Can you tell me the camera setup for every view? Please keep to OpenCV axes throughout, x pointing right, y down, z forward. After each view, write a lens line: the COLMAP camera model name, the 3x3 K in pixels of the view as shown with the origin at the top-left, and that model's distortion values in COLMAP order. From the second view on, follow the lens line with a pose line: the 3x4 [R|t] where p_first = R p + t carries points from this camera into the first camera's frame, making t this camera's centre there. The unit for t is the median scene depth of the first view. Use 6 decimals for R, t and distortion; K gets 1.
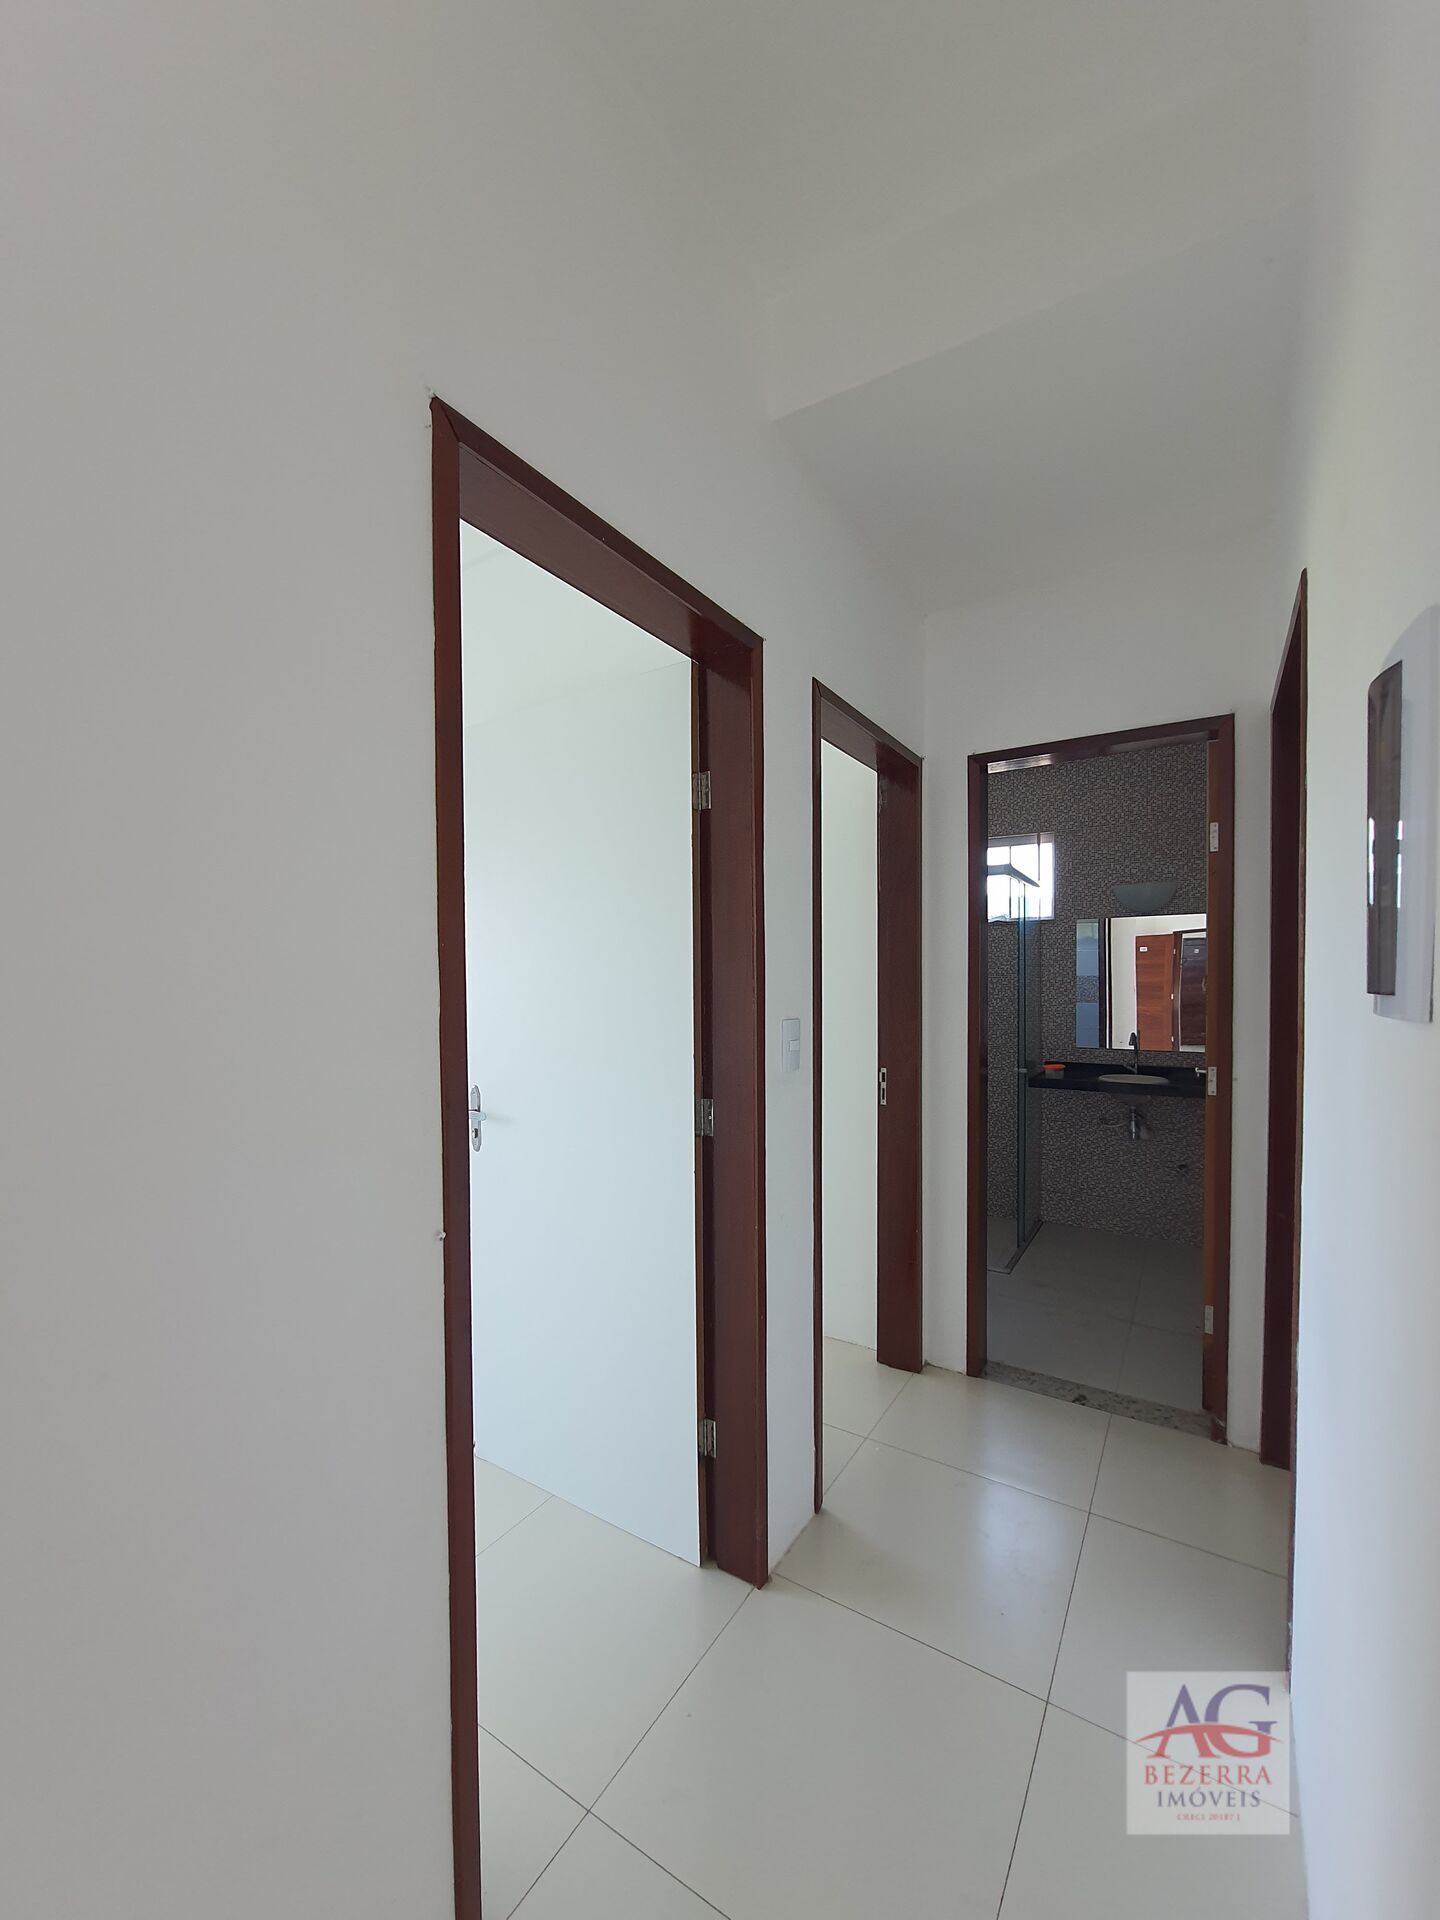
lens RADIAL K [[769.8, 0, 714.4], [0, 769.8, 993.4], [0, 0, 1]] dist [-0.009333, 0.000013]
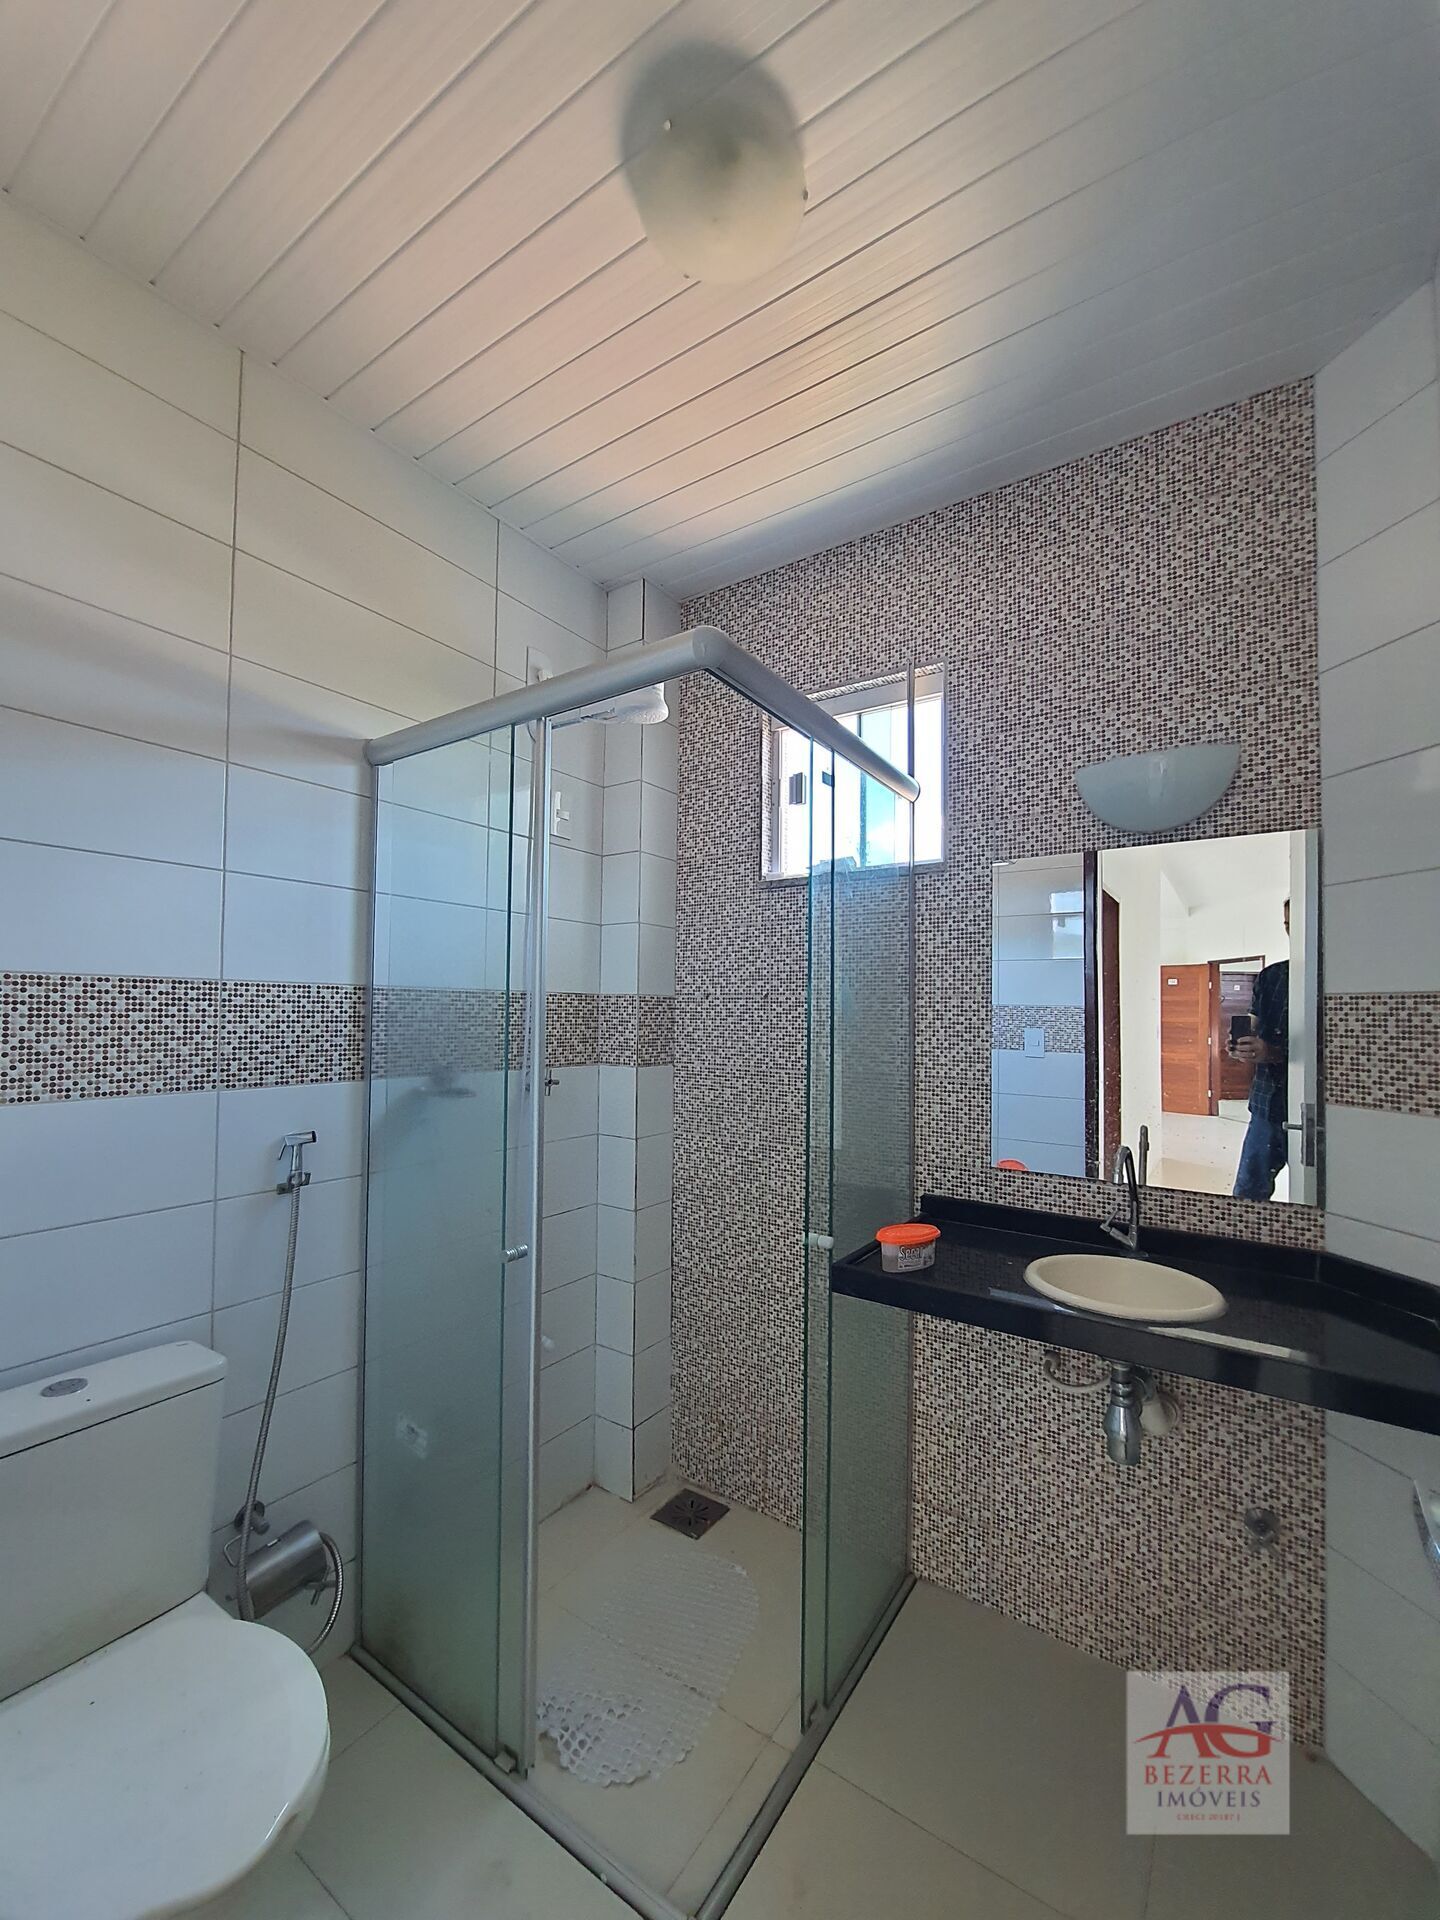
lens RADIAL K [[769.8, 0, 714.4], [0, 769.8, 993.4], [0, 0, 1]] dist [-0.009333, 0.000013]
pose [[0.999320, 0.017981, -0.032192, 0.327574], [-0.019392, 0.998841, -0.044053, -0.002026], [0.031363, 0.044647, 0.998510, 0.566312]]
